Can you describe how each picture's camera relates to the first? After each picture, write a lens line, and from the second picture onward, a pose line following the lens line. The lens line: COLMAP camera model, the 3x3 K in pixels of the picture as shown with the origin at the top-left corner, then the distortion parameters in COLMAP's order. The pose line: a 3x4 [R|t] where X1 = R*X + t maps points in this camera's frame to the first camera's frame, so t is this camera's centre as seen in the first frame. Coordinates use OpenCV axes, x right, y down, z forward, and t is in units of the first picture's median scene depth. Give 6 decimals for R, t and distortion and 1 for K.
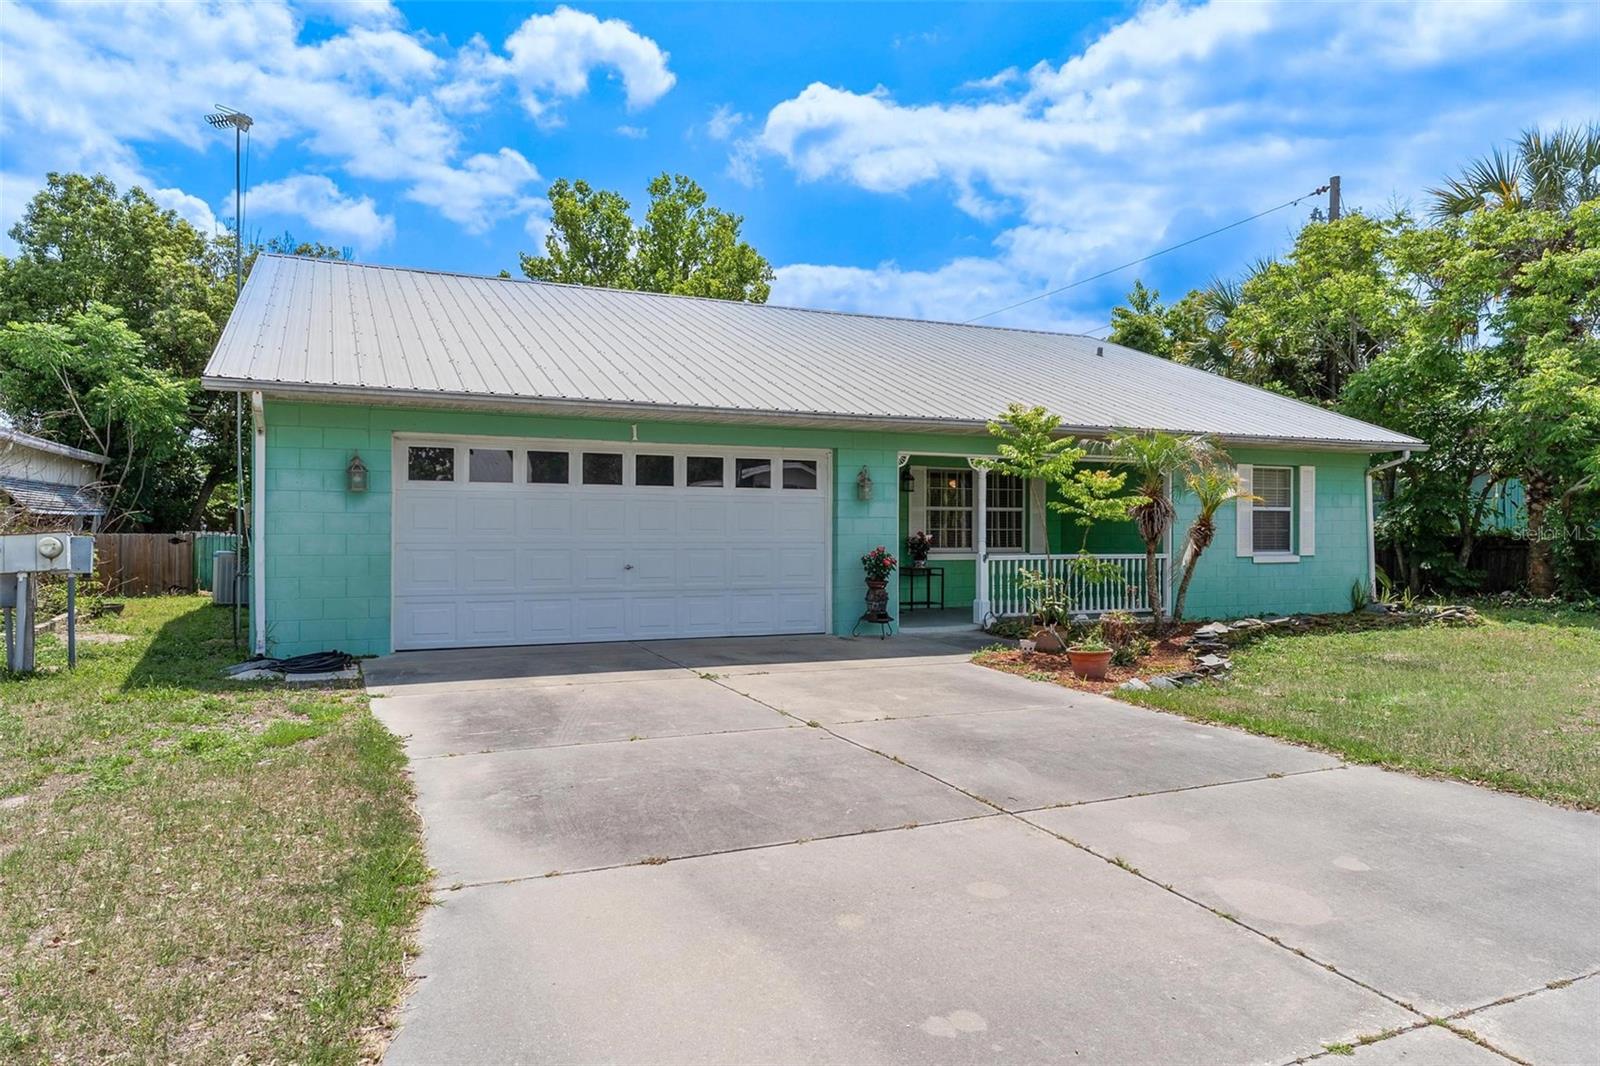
lens RADIAL K [[934.9, 0, 800.0], [0, 934.9, 533.0], [0, 0, 1]] dist [0.004283, 0.000943]
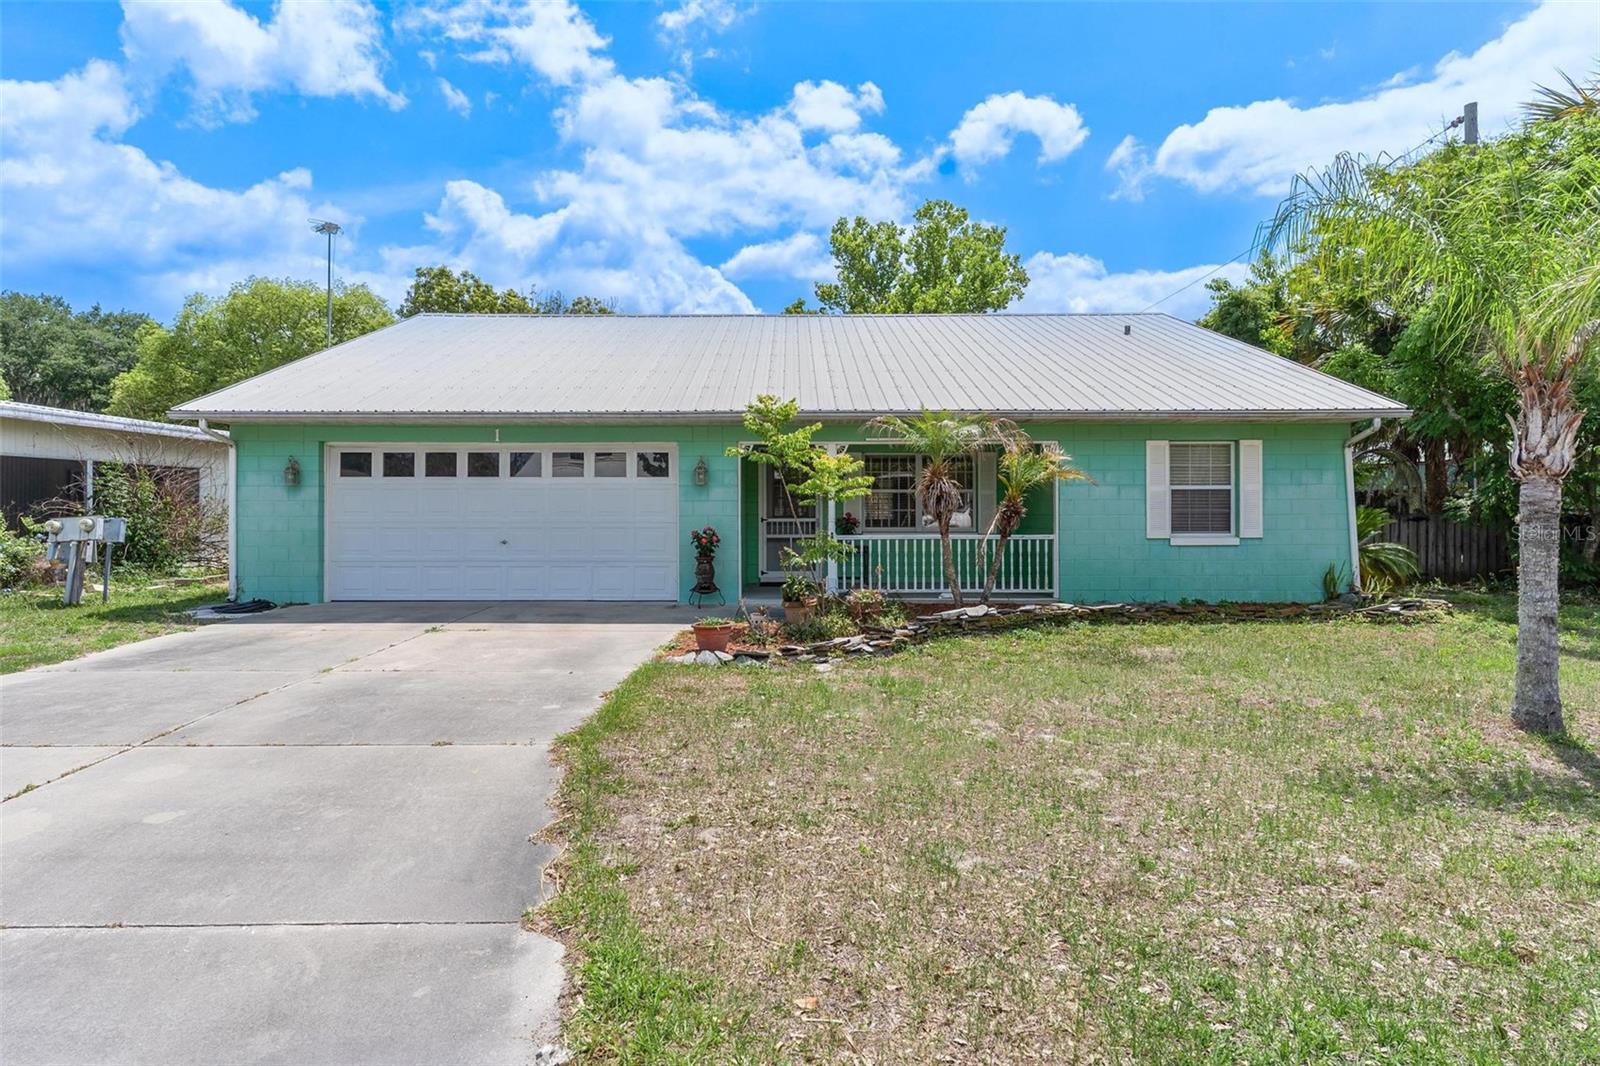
lens RADIAL K [[796.2, 0, 800.0], [0, 796.2, 533.0], [0, 0, 1]] dist [-0.002622, -0.000553]
pose [[0.926625, 0.006170, -0.375936, 0.541317], [0.002643, 0.999734, 0.022924, 0.000704], [0.375978, -0.022235, 0.926362, 0.142554]]
